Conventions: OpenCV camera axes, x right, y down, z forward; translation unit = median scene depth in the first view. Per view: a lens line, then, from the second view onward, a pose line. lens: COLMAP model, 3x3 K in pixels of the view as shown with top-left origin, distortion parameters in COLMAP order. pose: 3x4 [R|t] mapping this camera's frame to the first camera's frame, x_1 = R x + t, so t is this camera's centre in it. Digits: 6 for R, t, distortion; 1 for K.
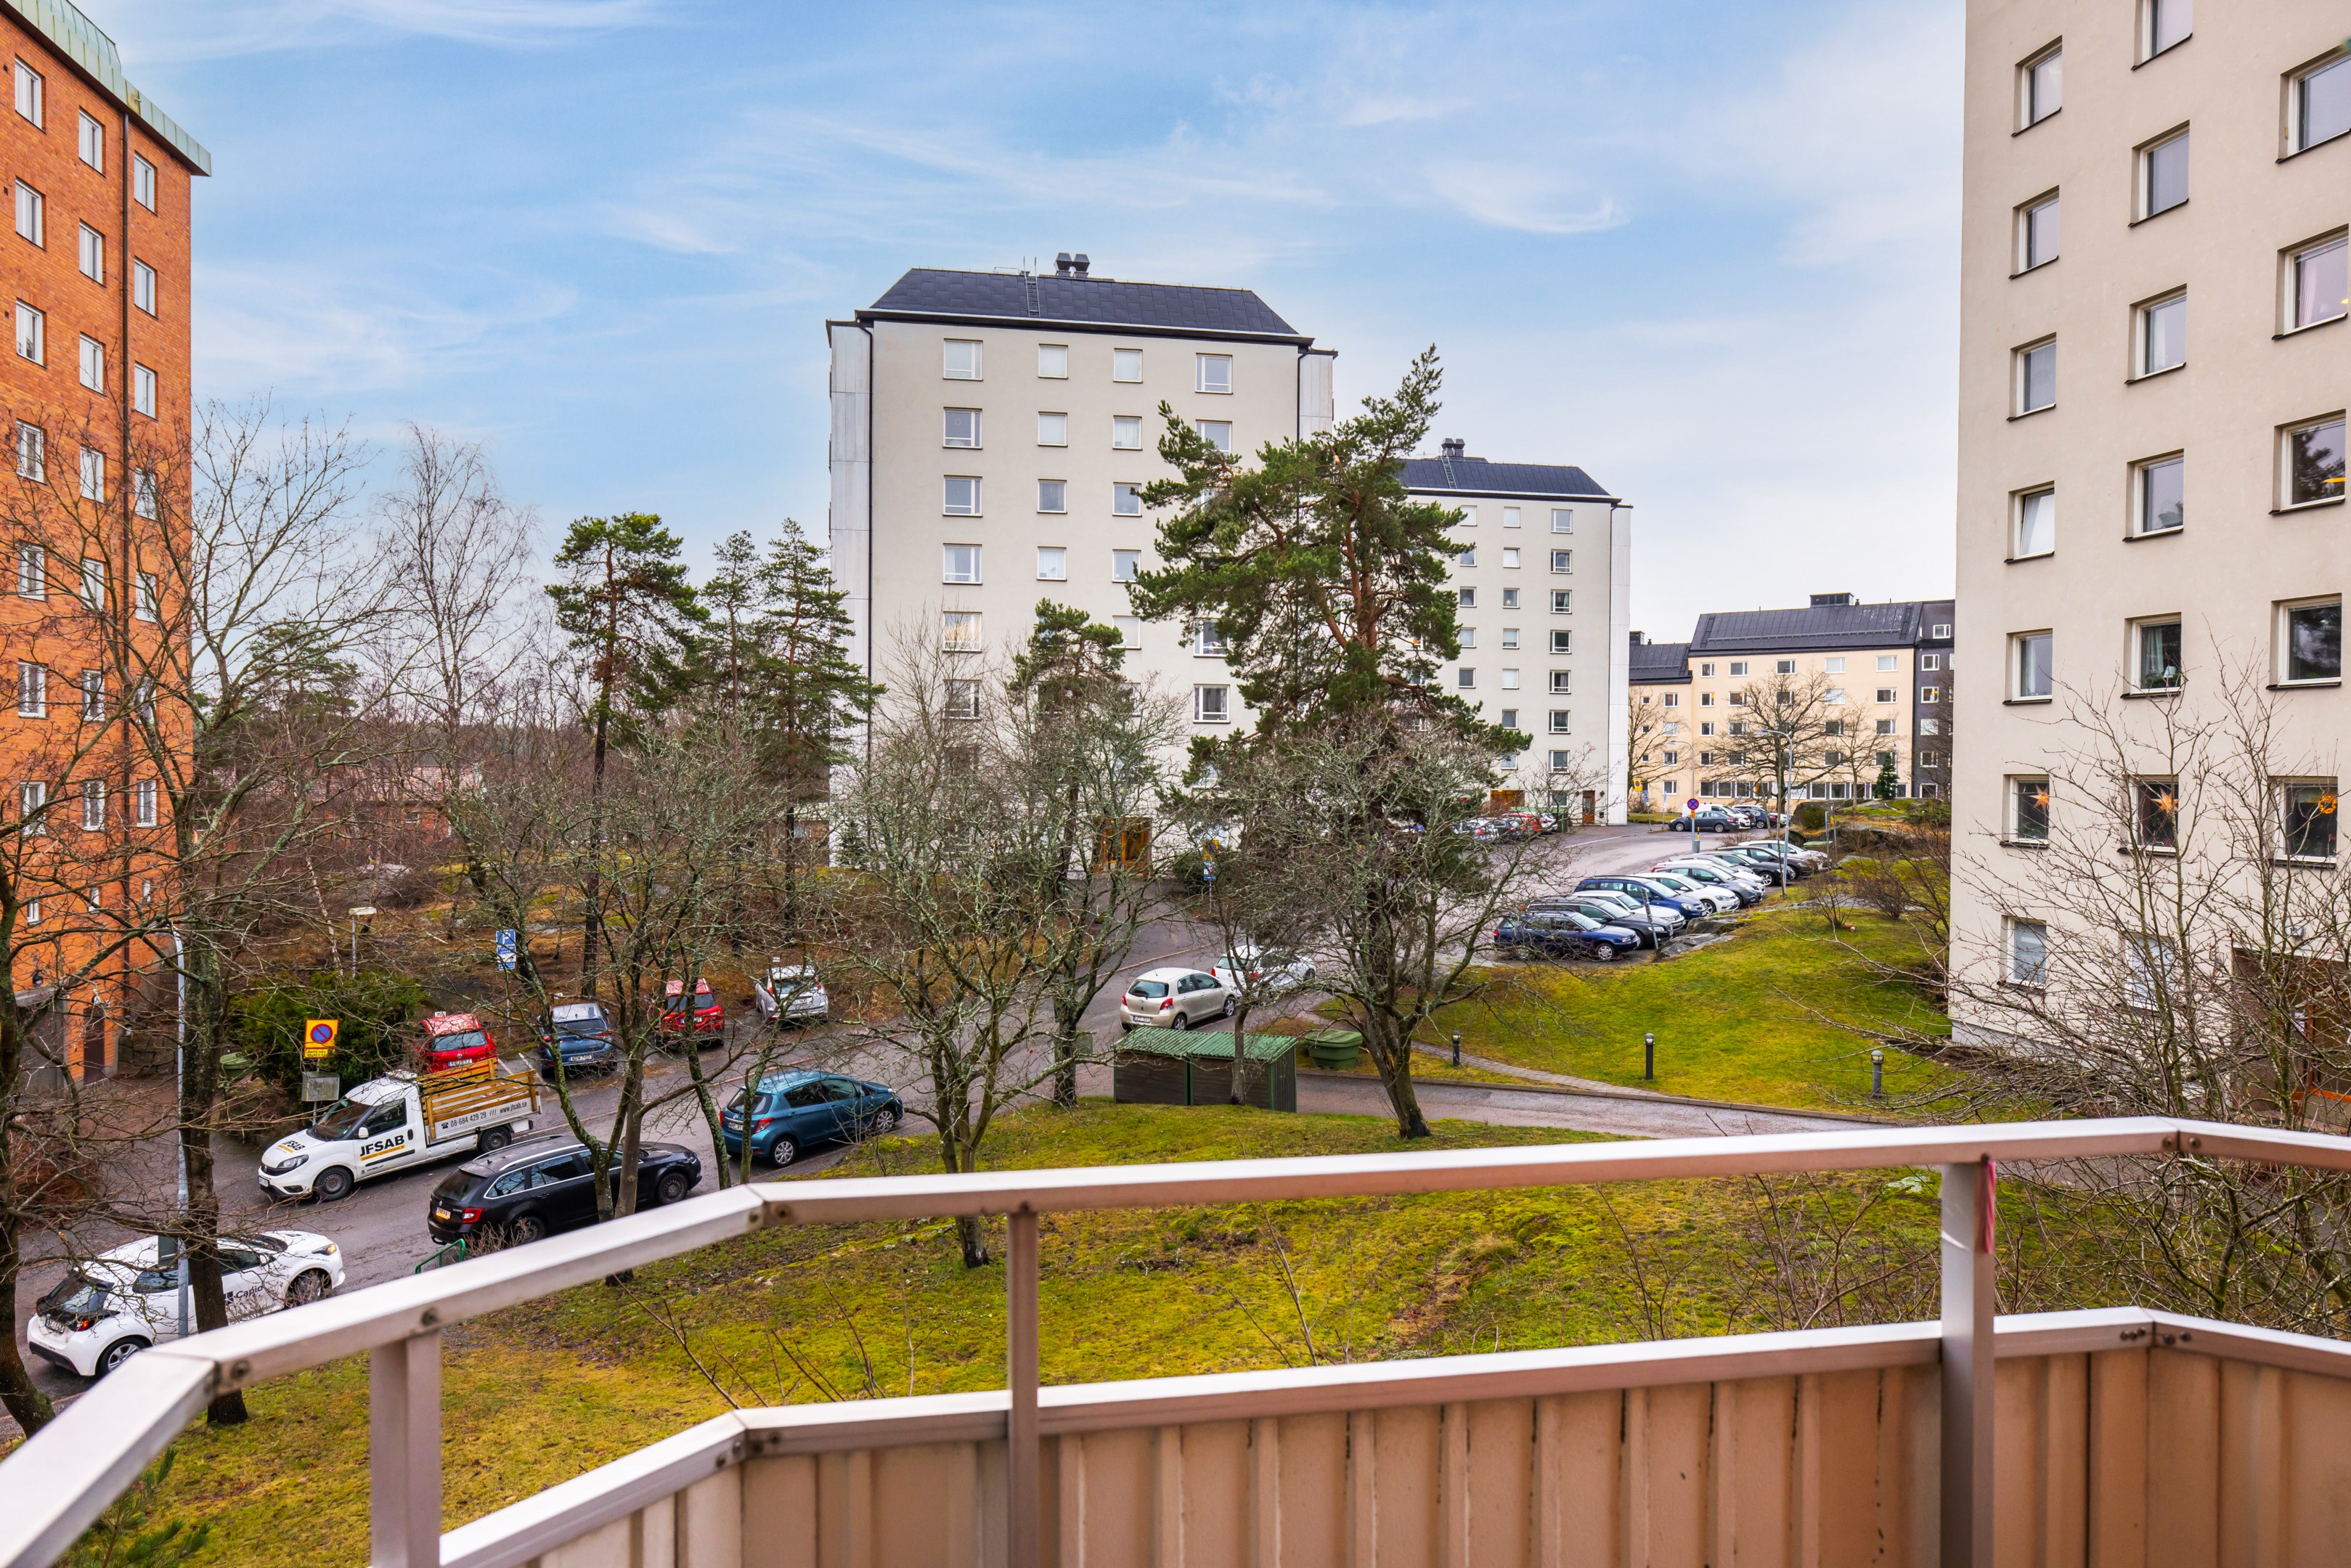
lens RADIAL K [[1533.3, 0, 1173.3], [0, 1533.3, 798.0], [0, 0, 1]] dist [-0.002389, 0.000381]
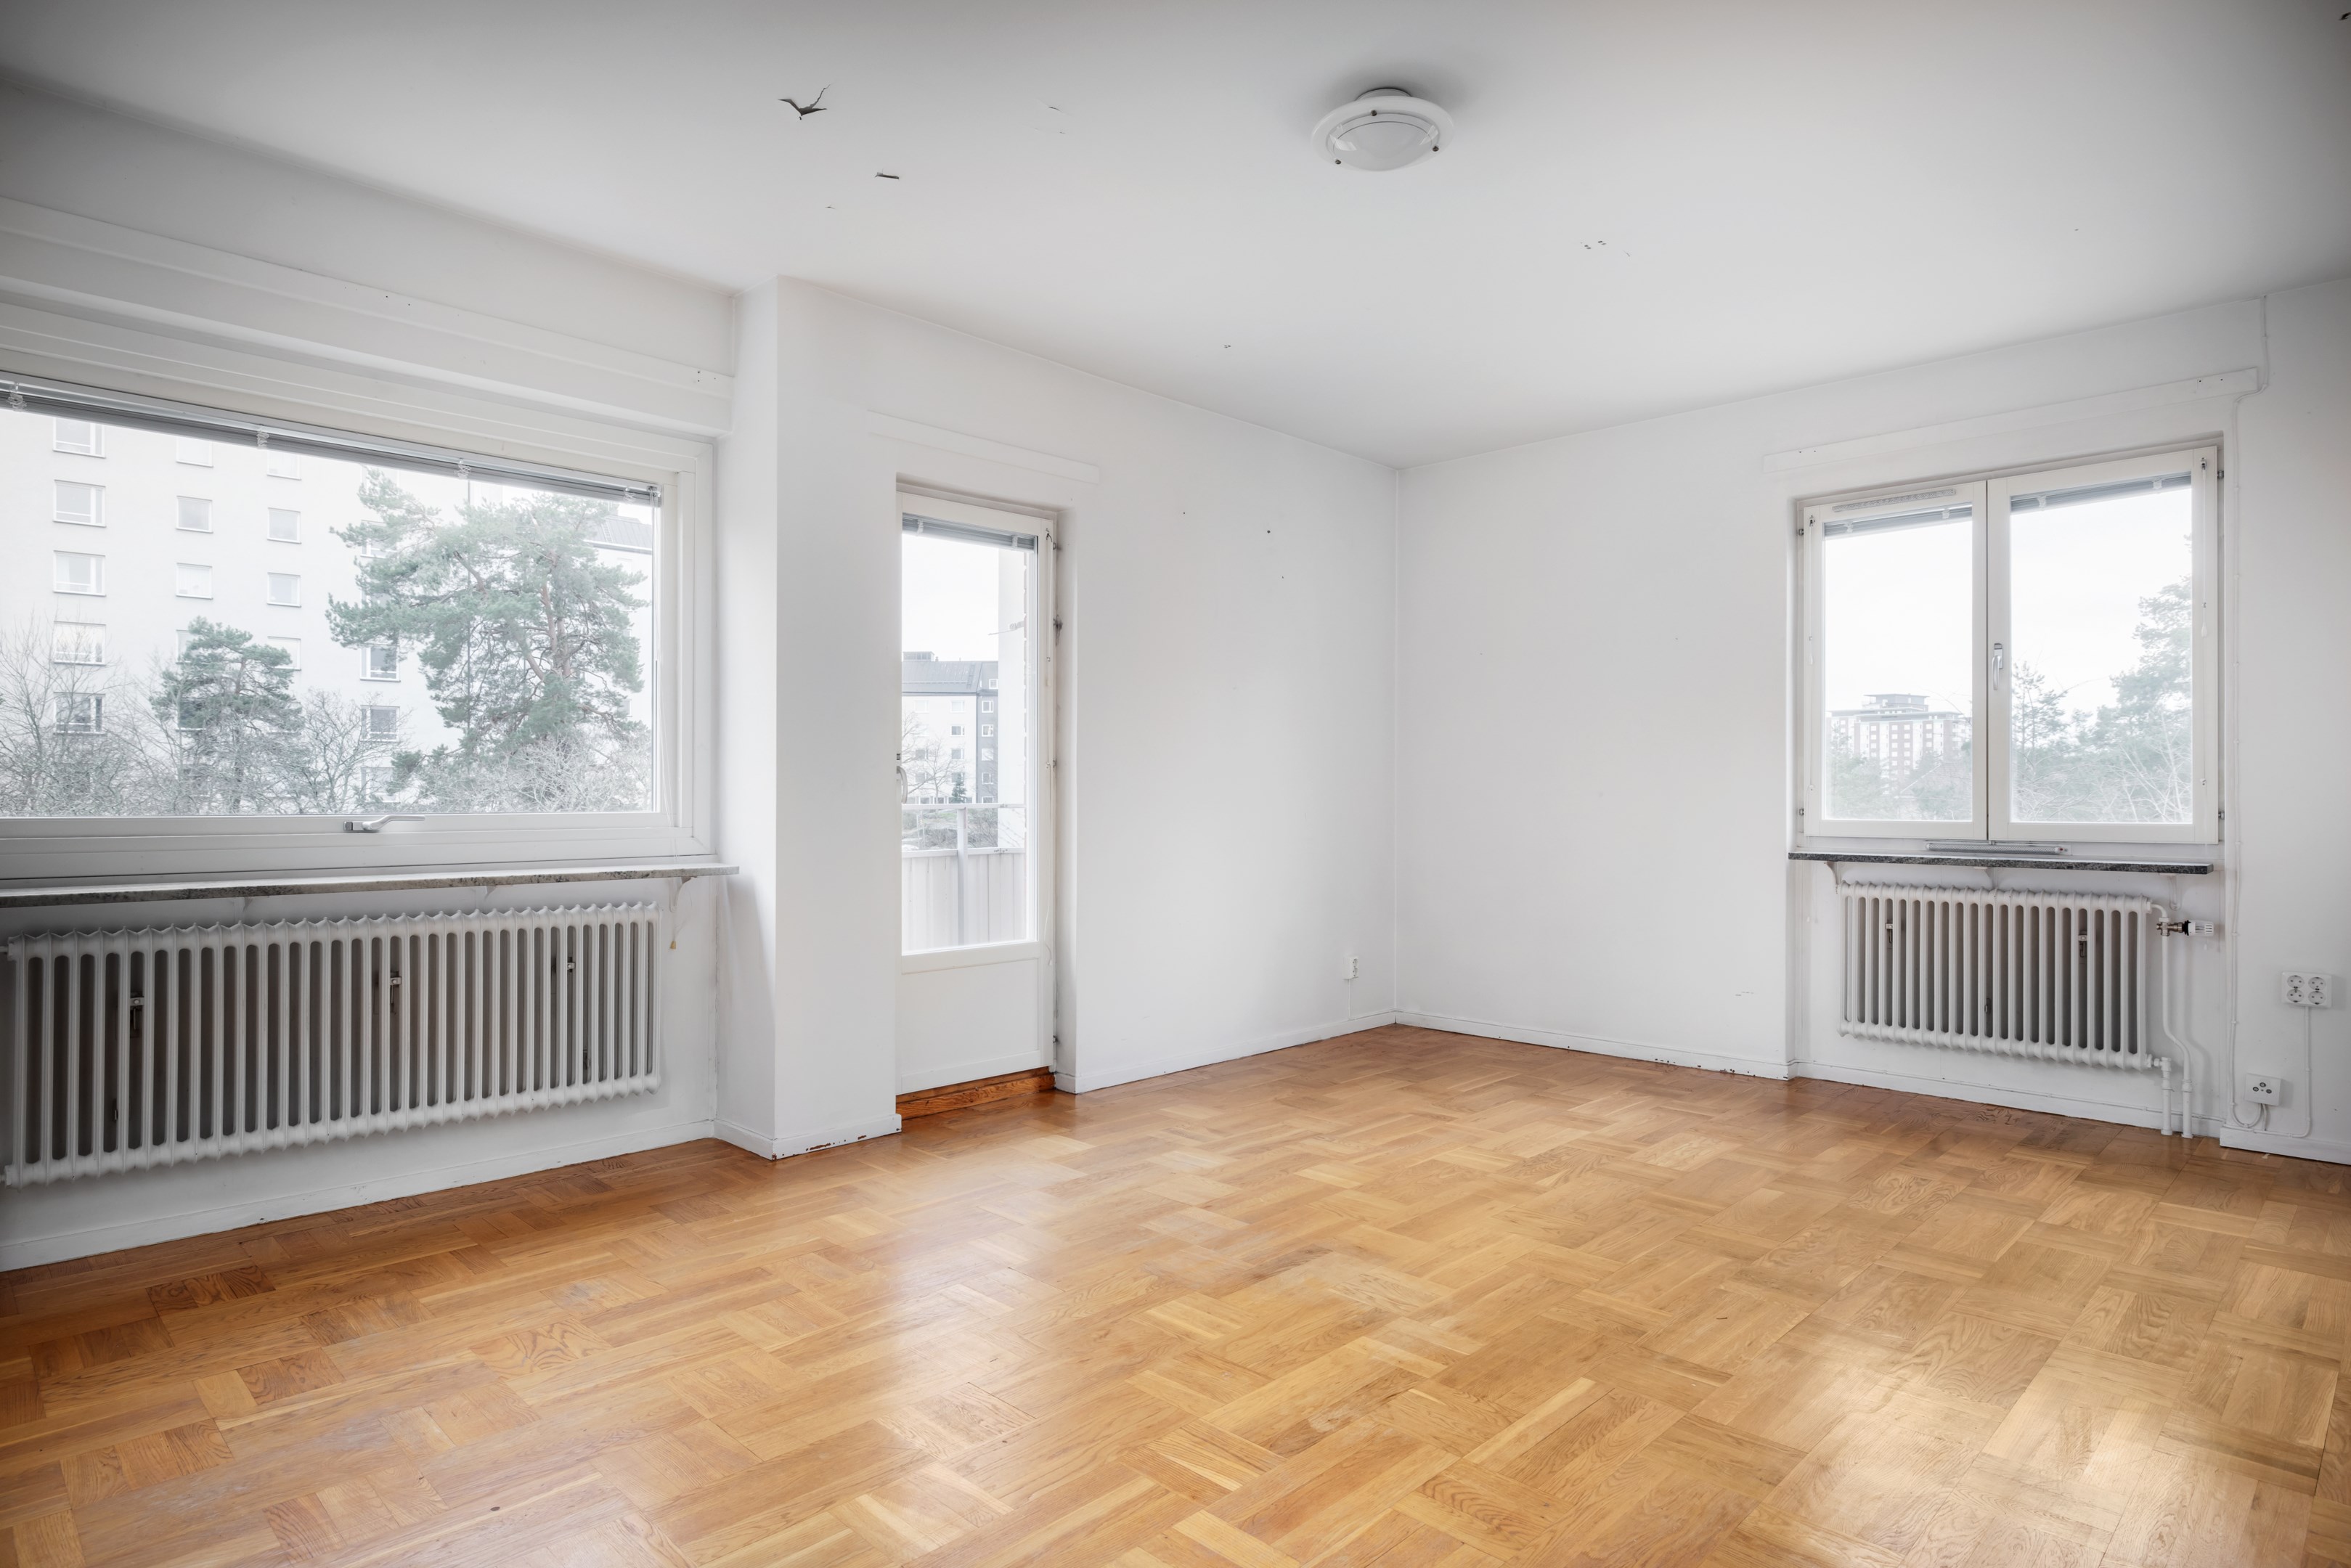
lens RADIAL K [[1311.5, 0, 1182.4], [0, 1311.5, 793.3], [0, 0, 1]] dist [0.001906, 0.002229]
pose [[0.823288, -0.006081, 0.567591, -0.052997], [0.015633, 0.999806, -0.011964, 0.010864], [-0.567408, 0.018723, 0.823224, -0.118371]]
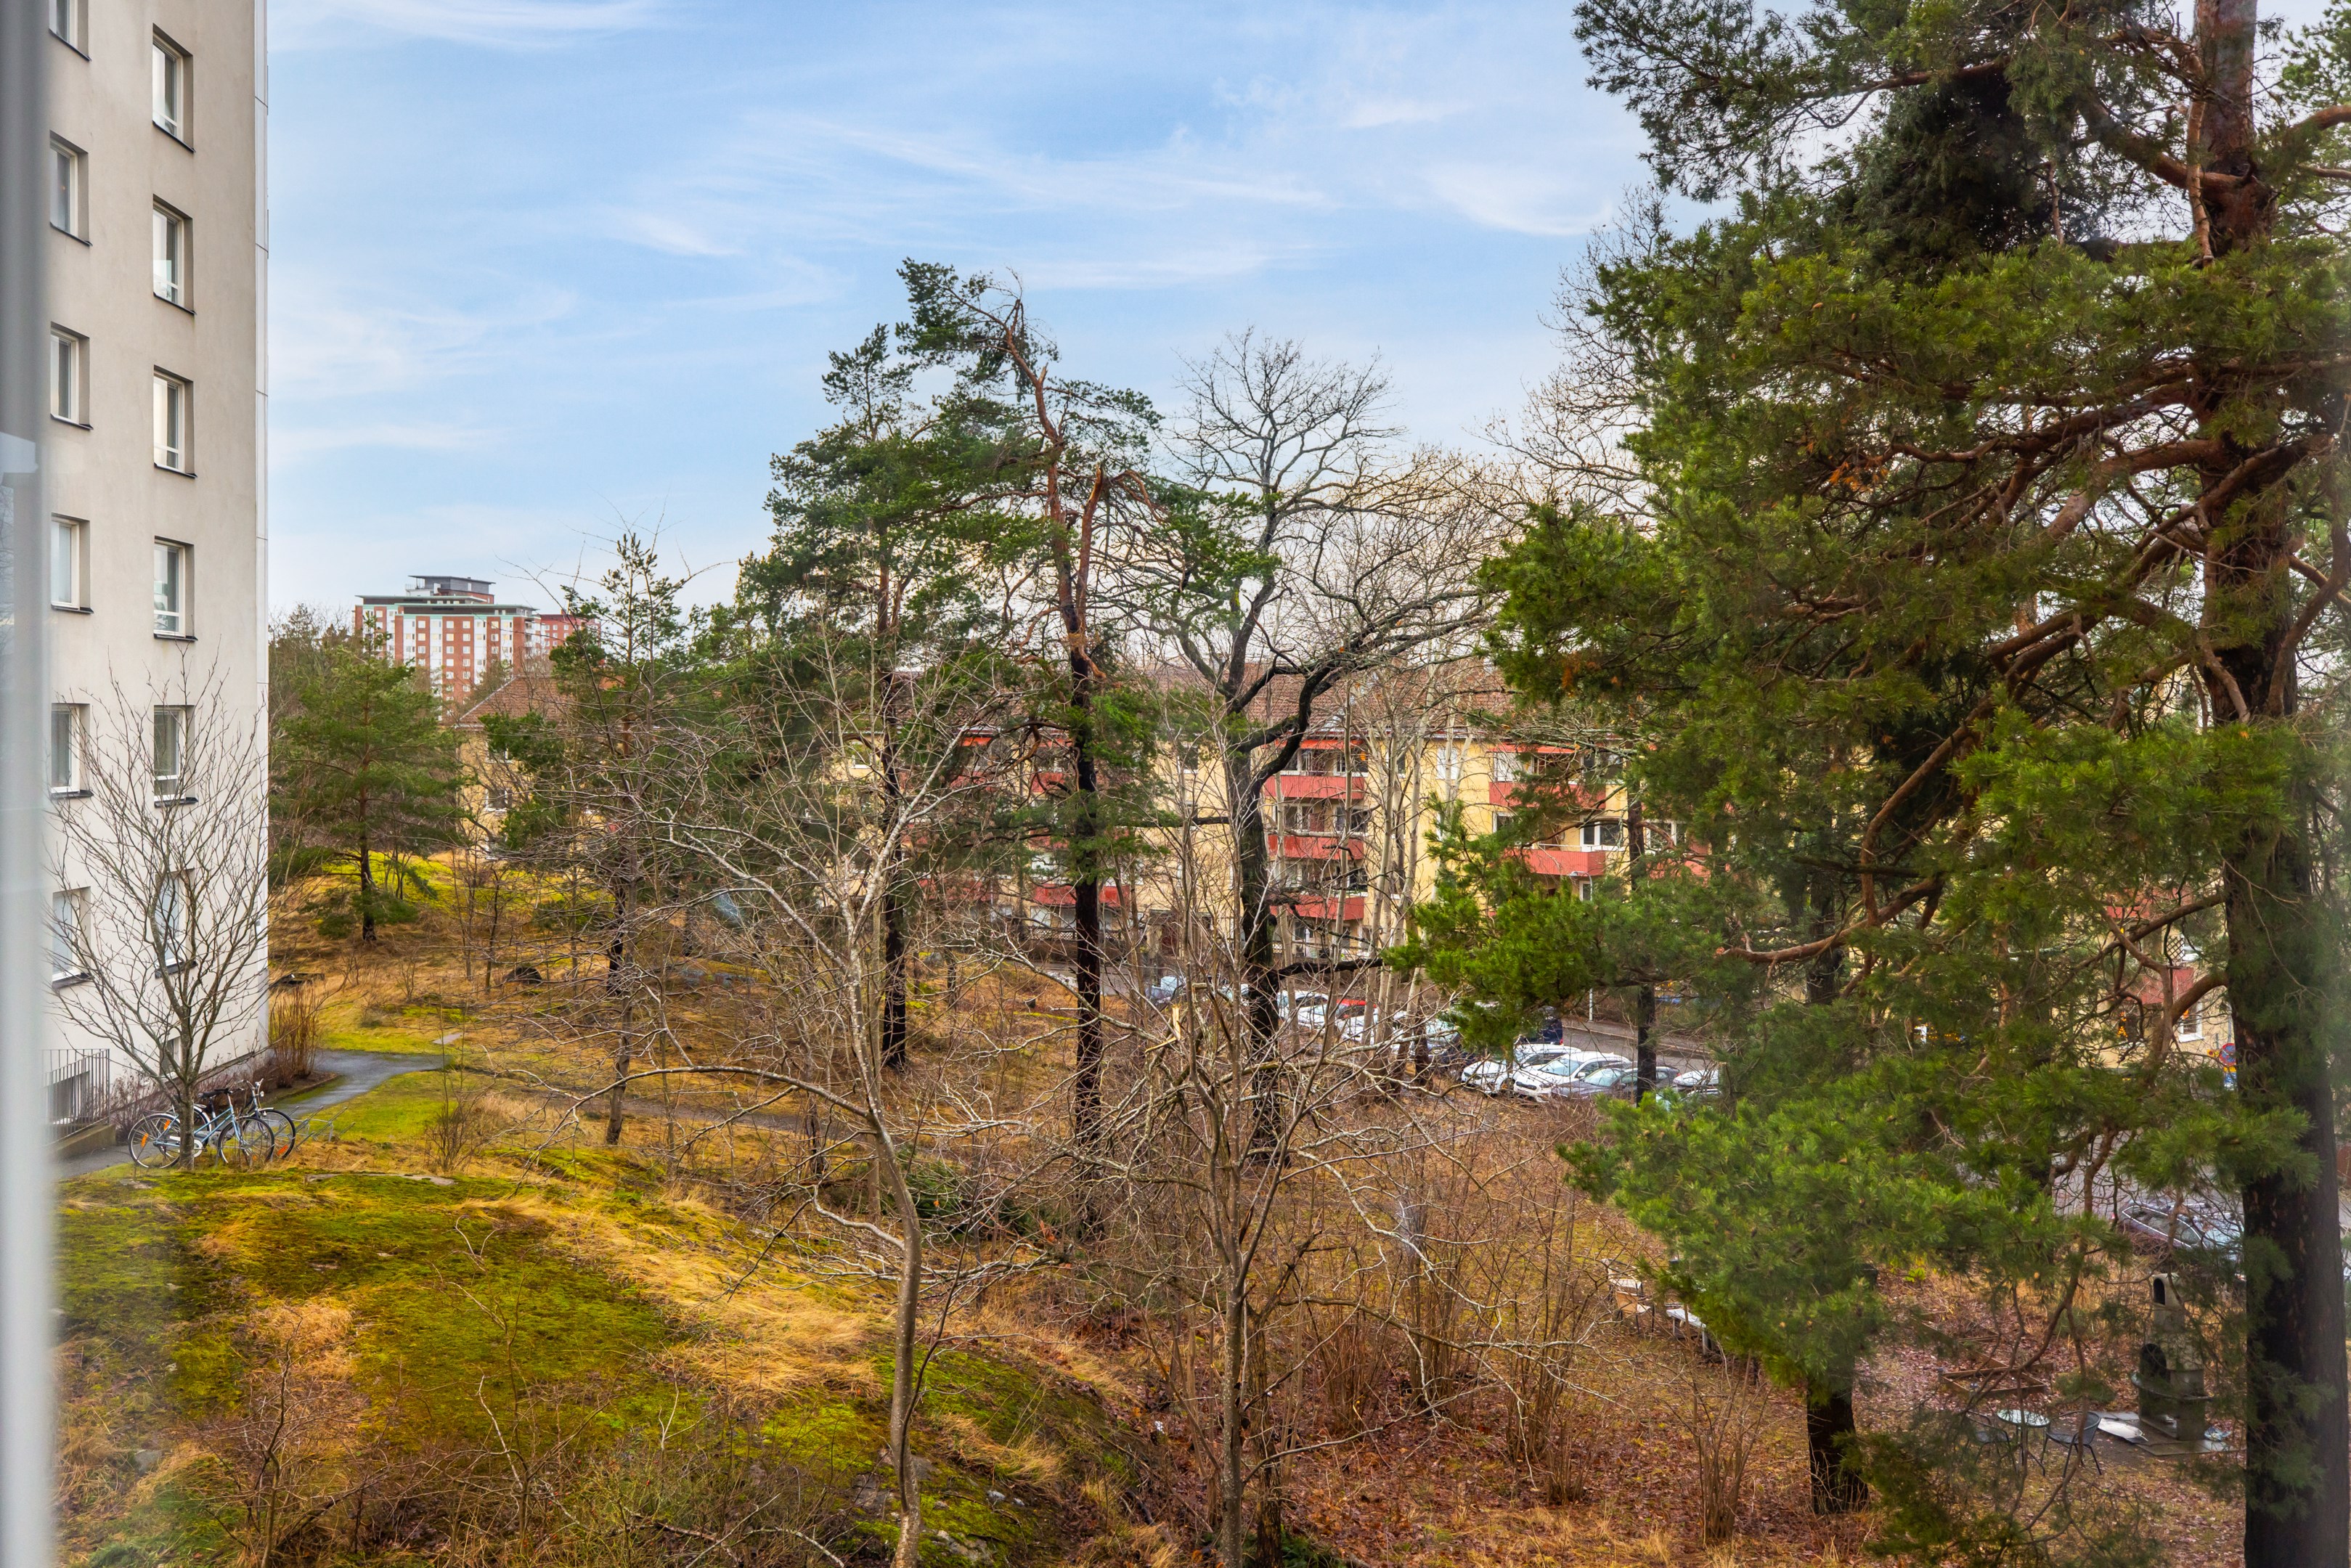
lens RADIAL K [[1972.9, 0, 1171.4], [0, 1972.9, 777.6], [0, 0, 1]] dist [-0.016870, -0.005576]
pose [[0.117812, -0.034348, 0.992442, 0.065589], [0.015457, 0.999344, 0.032752, 0.006962], [-0.992916, 0.011482, 0.118266, -0.051649]]
